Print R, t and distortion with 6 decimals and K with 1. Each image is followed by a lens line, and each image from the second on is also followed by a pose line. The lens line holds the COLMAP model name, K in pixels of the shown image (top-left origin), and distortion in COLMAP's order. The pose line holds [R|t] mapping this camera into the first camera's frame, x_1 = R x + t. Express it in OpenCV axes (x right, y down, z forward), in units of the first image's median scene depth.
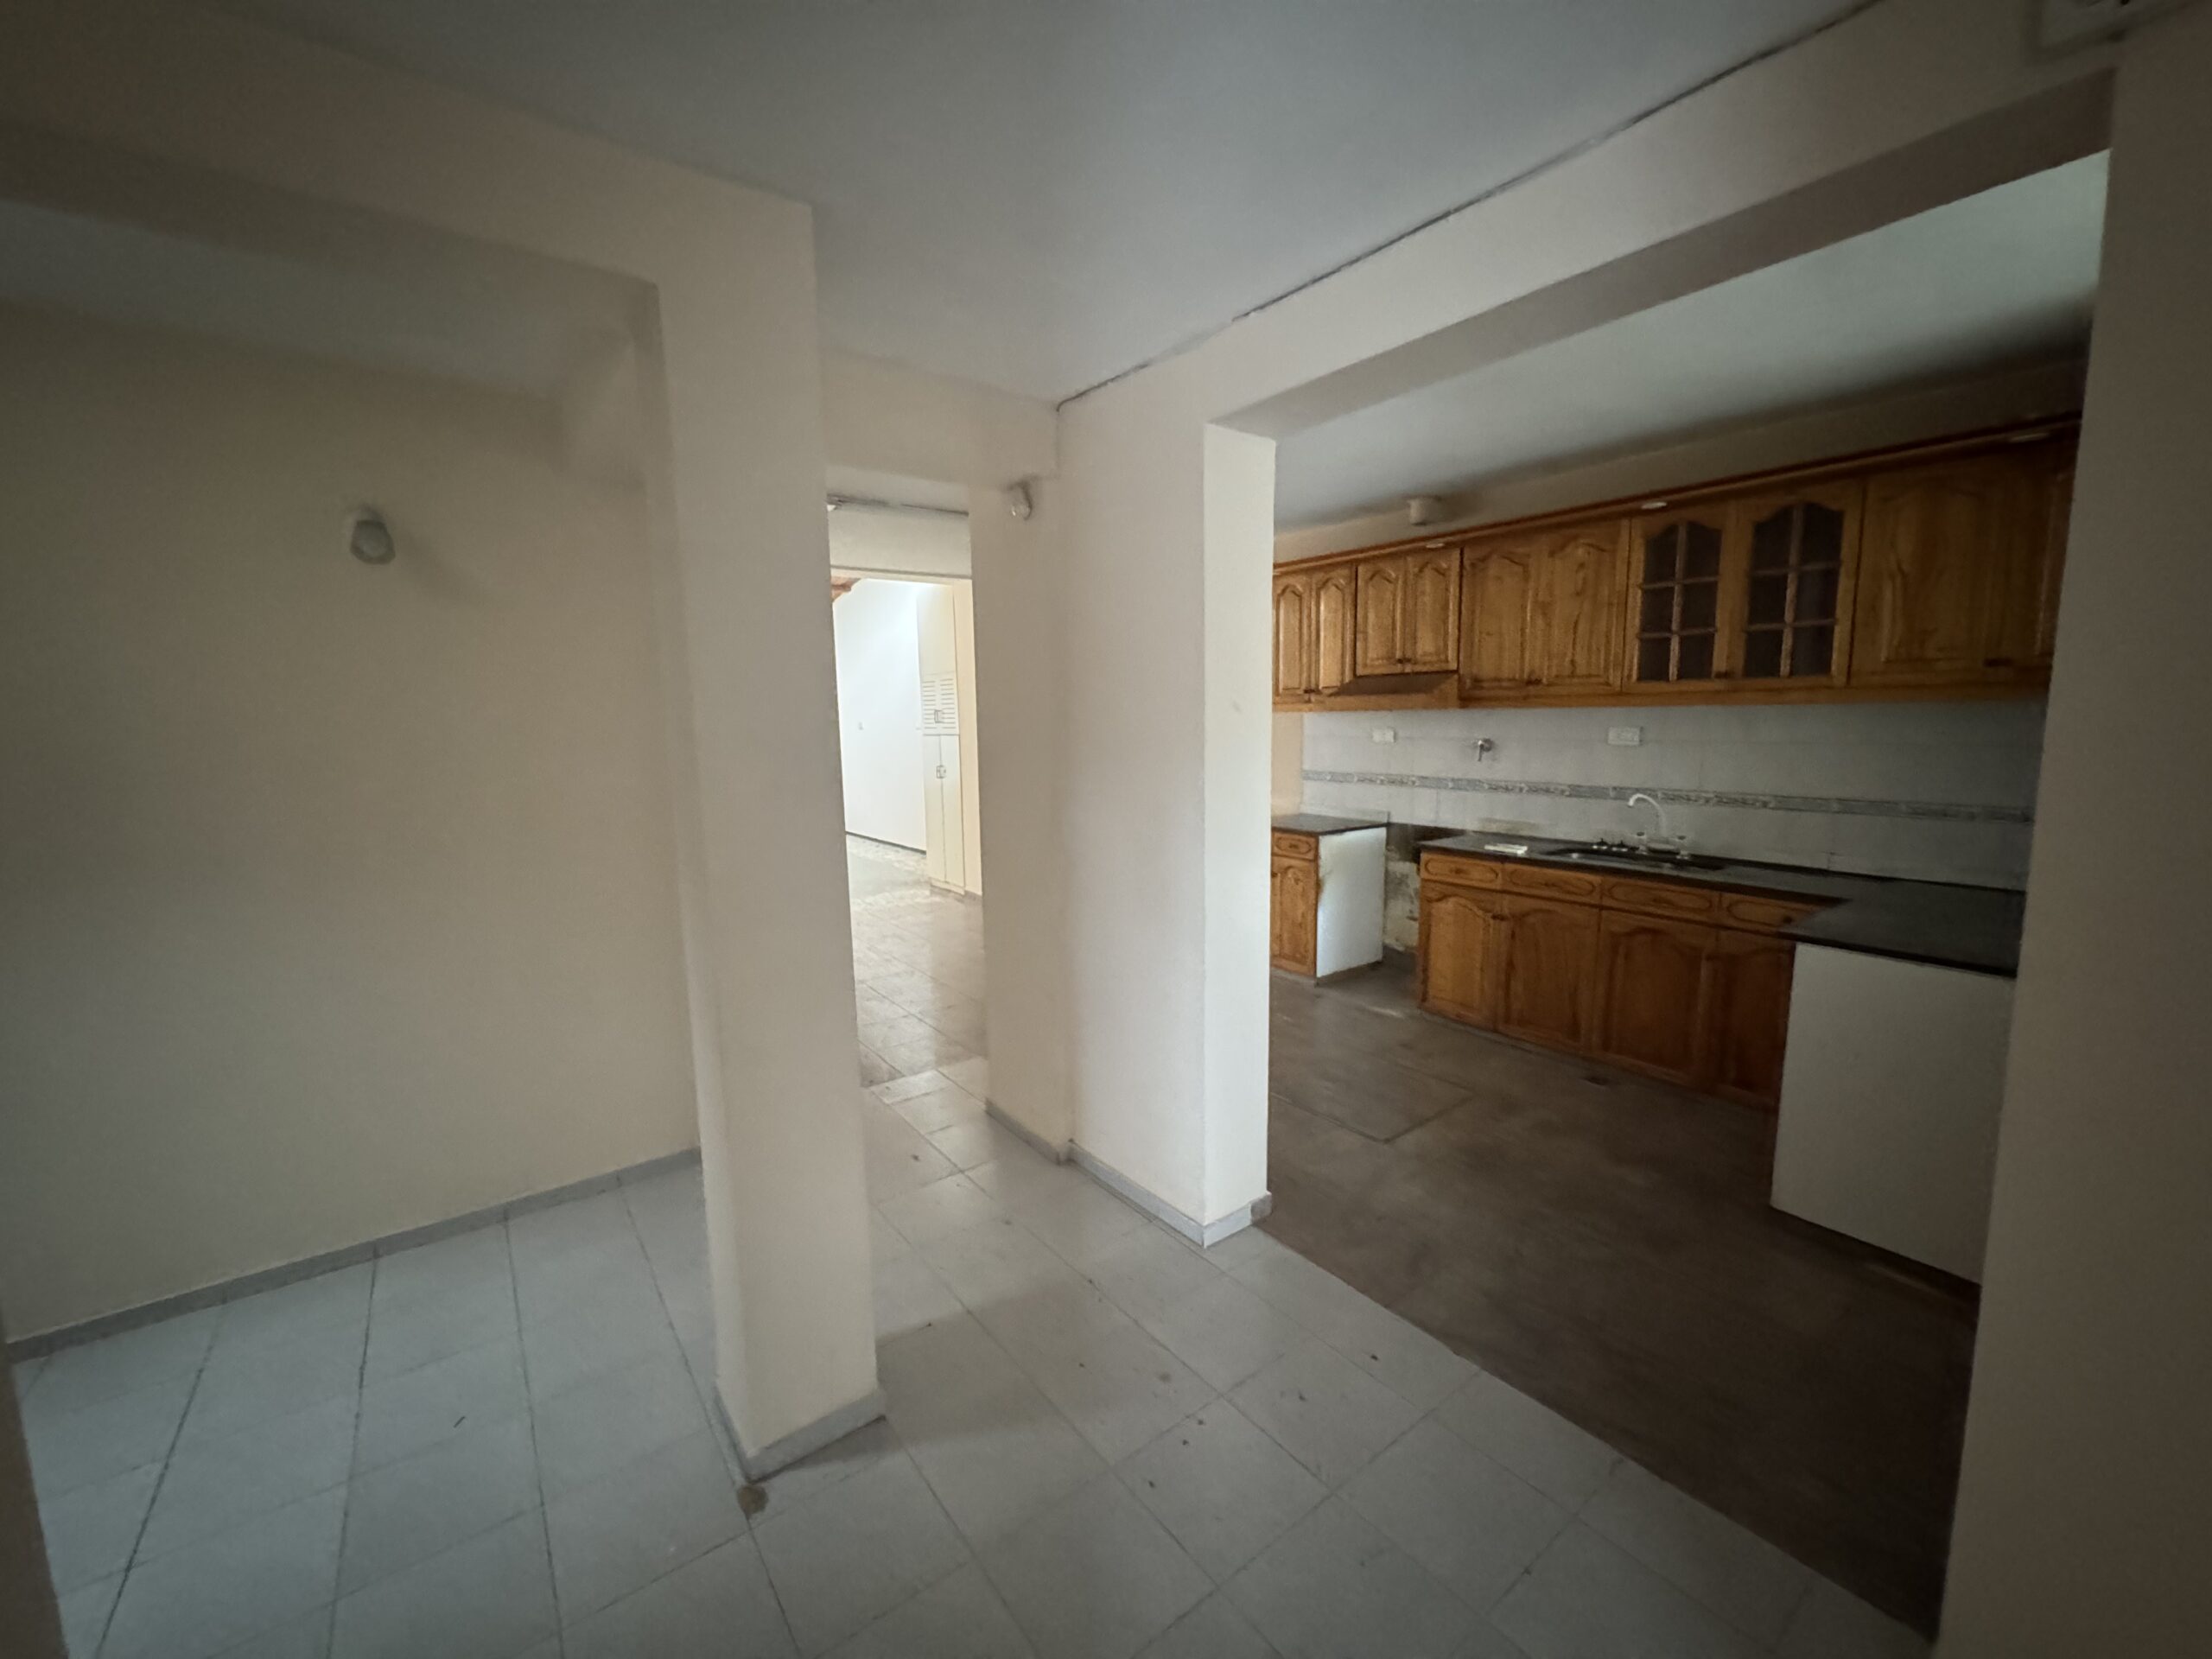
lens RADIAL K [[882.9, 0, 1106.4], [0, 882.9, 832.7], [0, 0, 1]] dist [-0.002994, 0.000248]
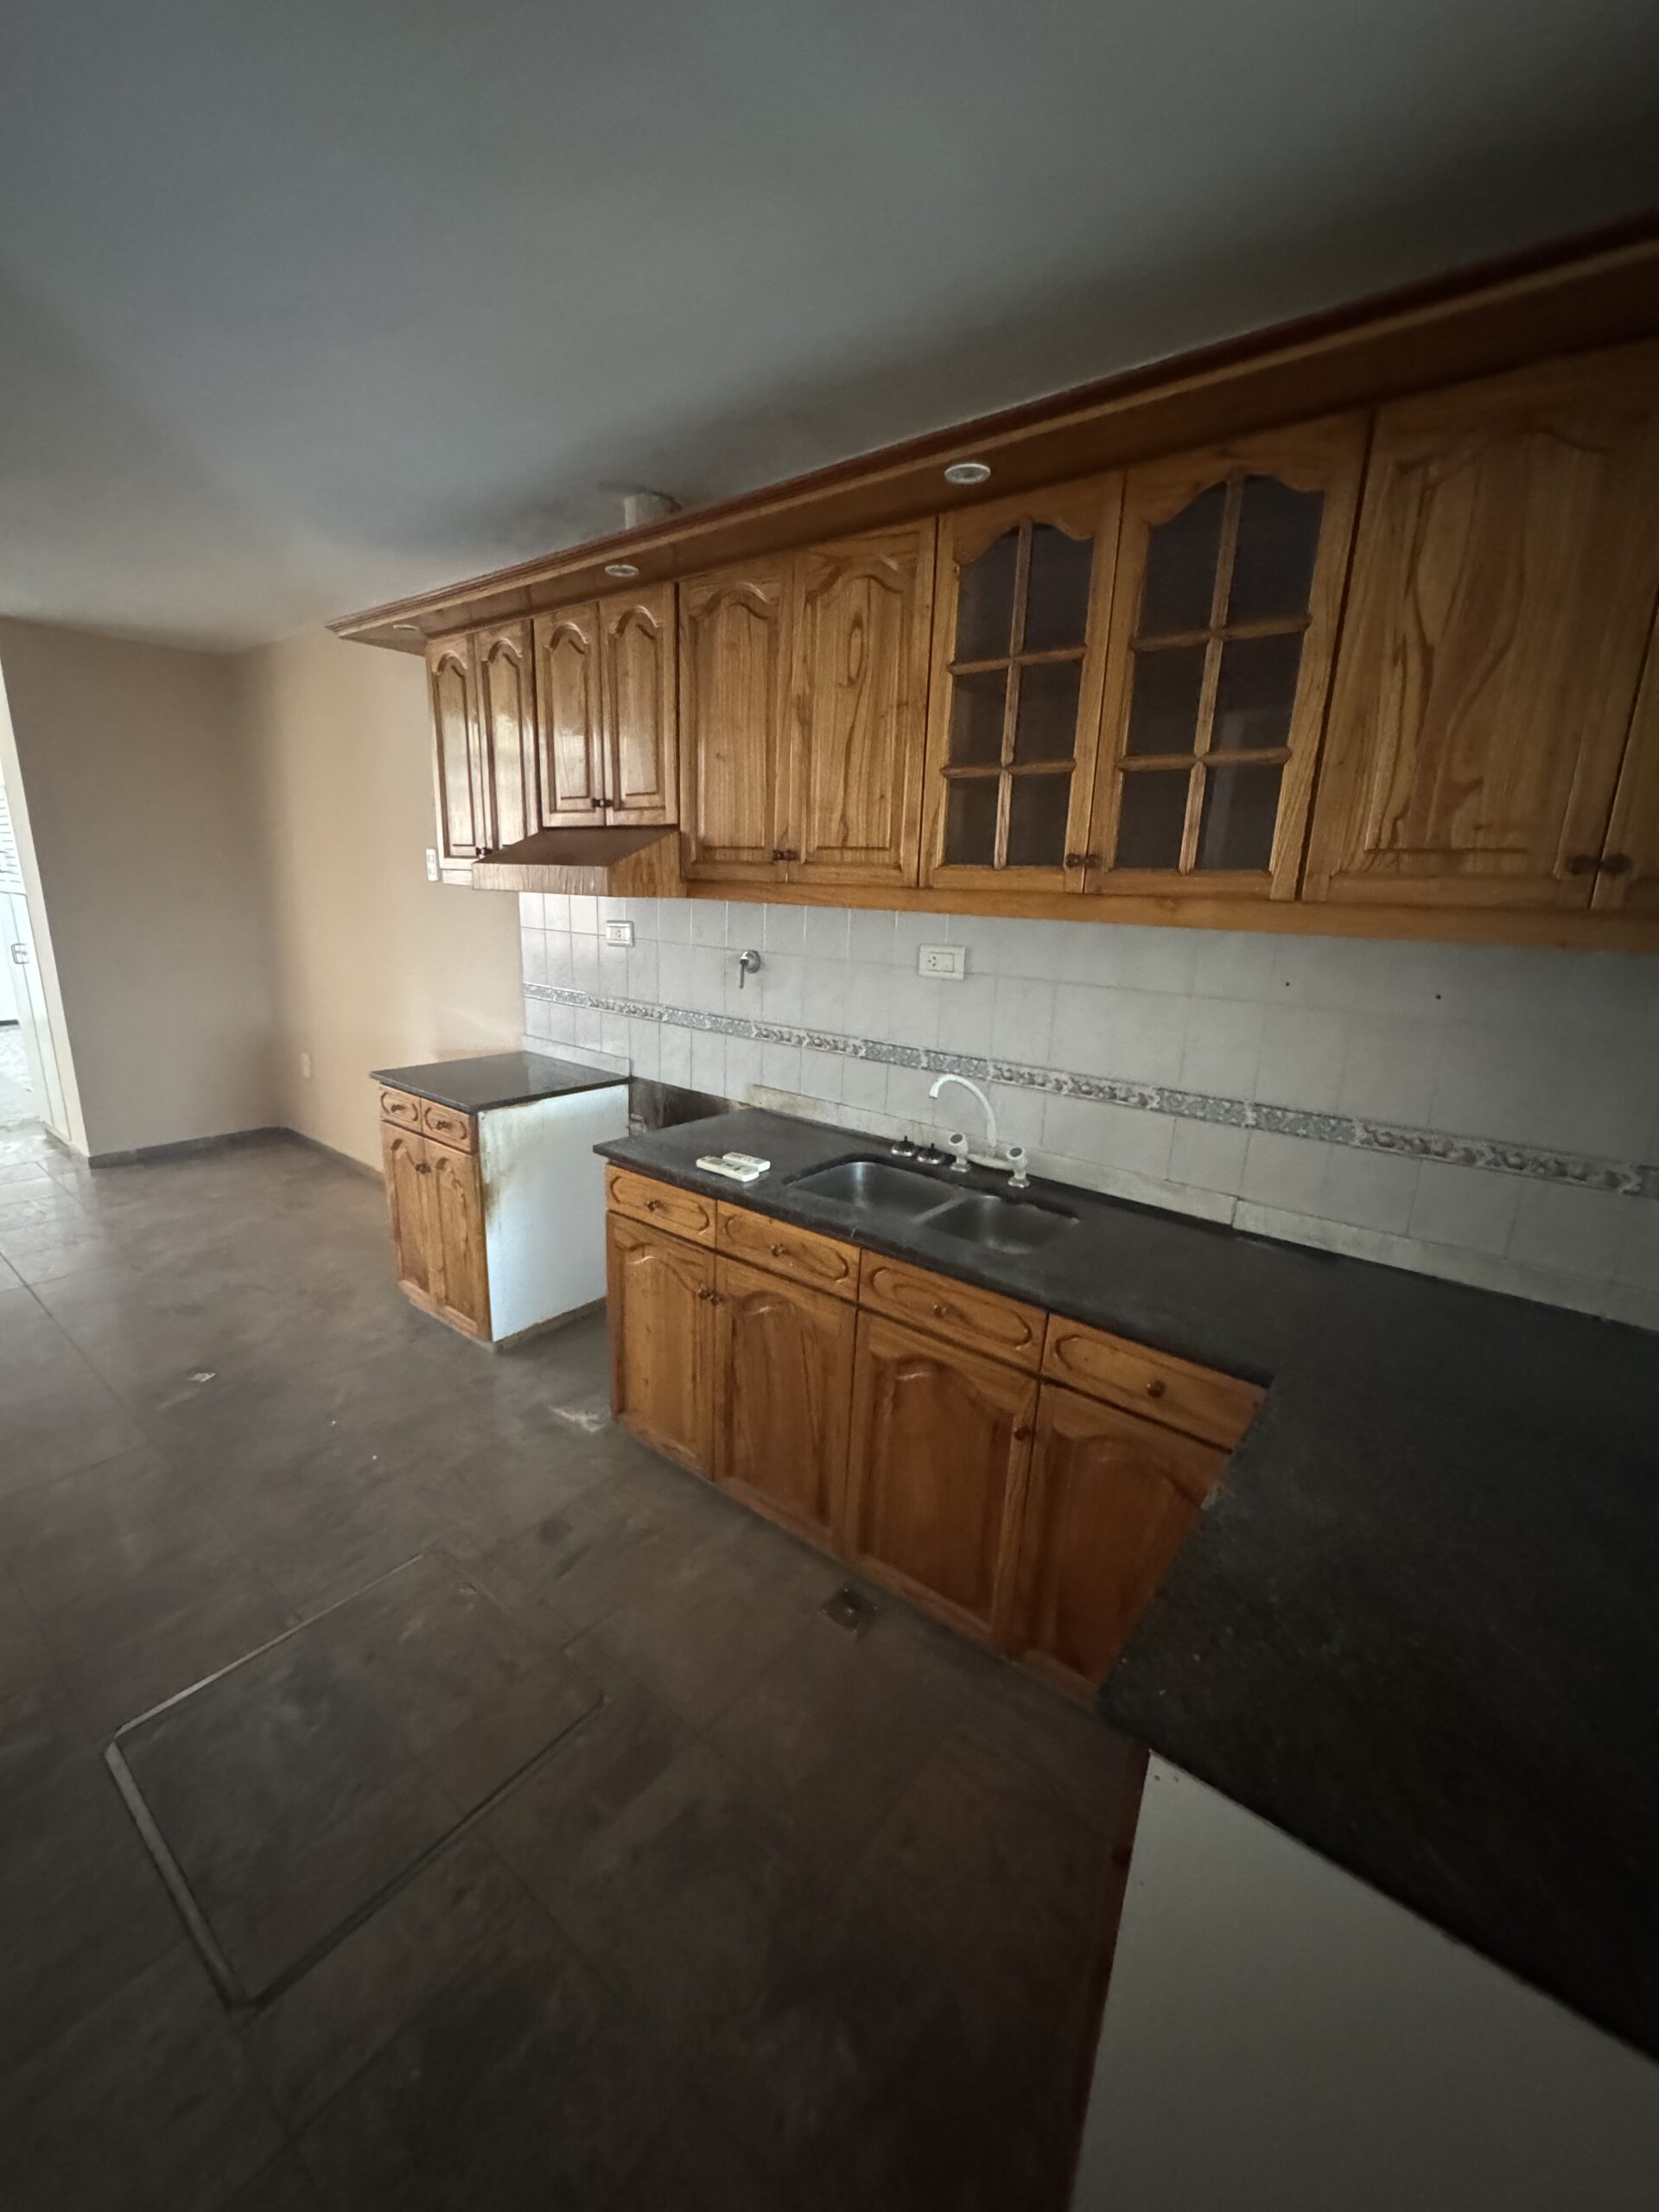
lens RADIAL K [[882.9, 0, 828.2], [0, 882.9, 1107.7], [0, 0, 1]] dist [-0.002994, 0.000248]
pose [[0.963698, -0.017958, 0.266389, 0.366781], [-0.014563, 0.992715, 0.119605, -0.084193], [-0.266596, -0.119143, 0.956416, 0.468519]]
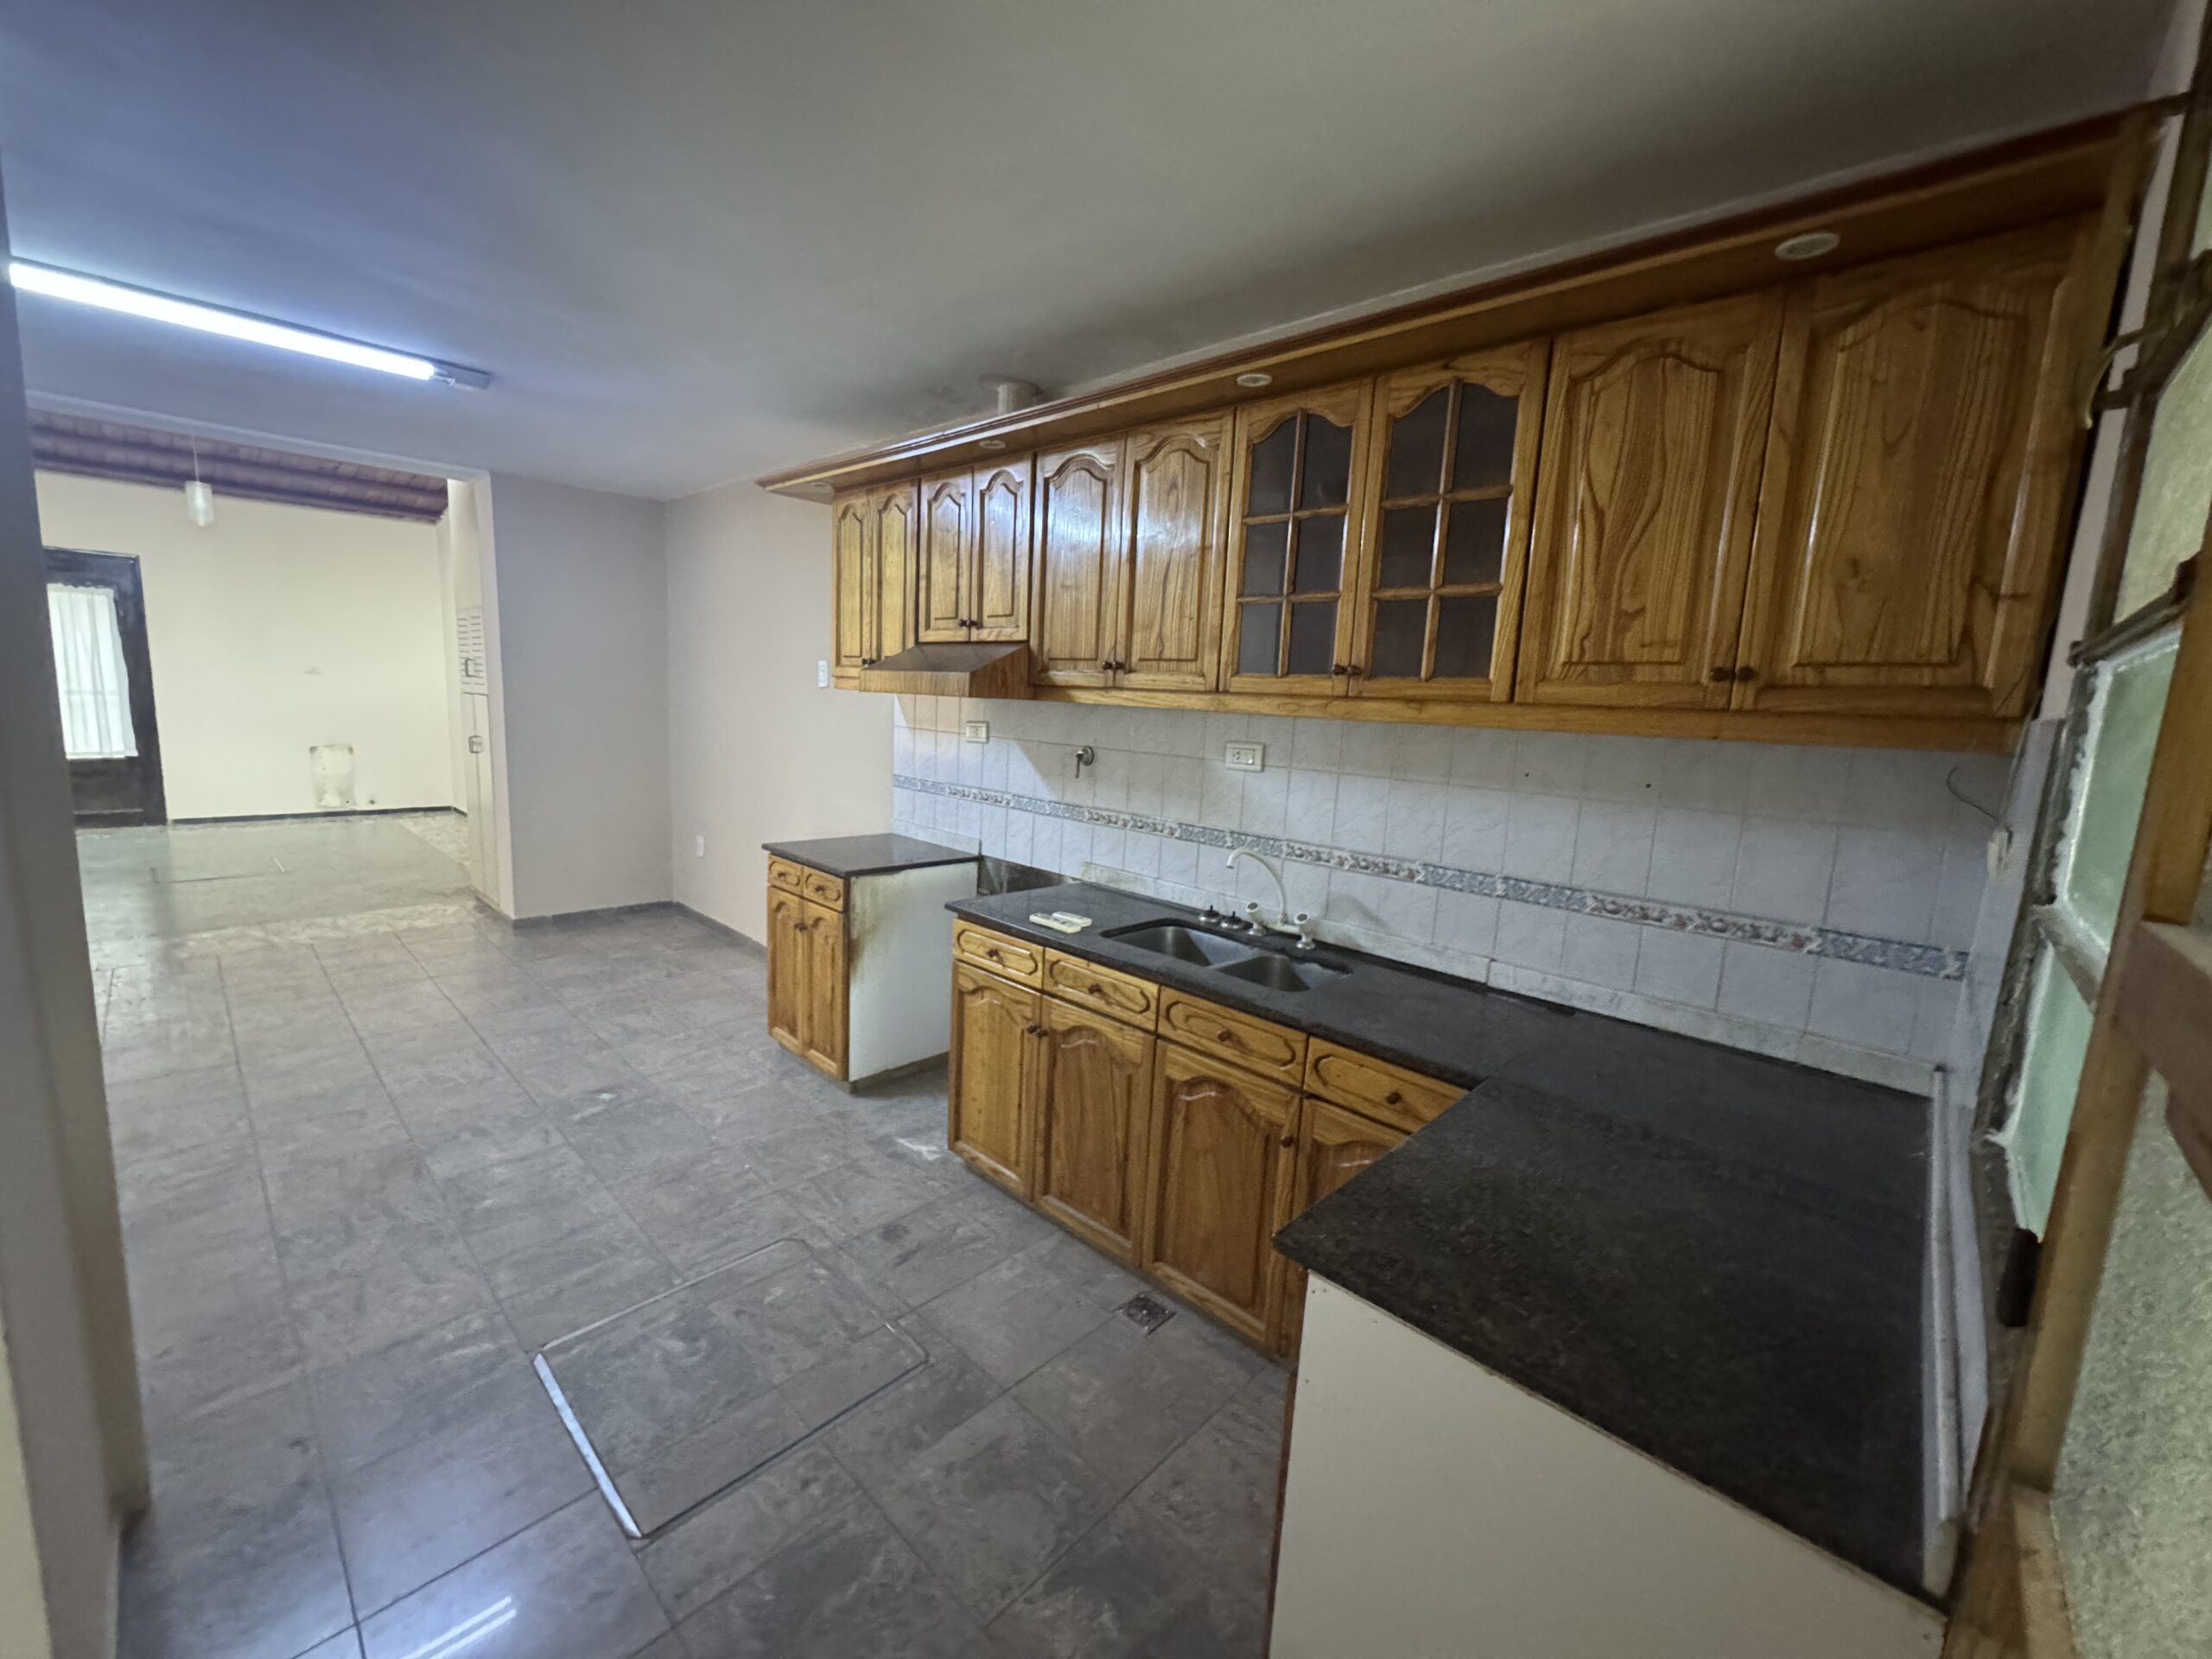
lens RADIAL K [[882.9, 0, 1103.9], [0, 882.9, 829.6], [0, 0, 1]] dist [-0.002994, 0.000248]
pose [[0.982726, 0.035973, 0.181535, 0.366461], [-0.039888, 0.999043, 0.017958, -0.062167], [-0.180715, -0.024889, 0.983220, 0.363207]]
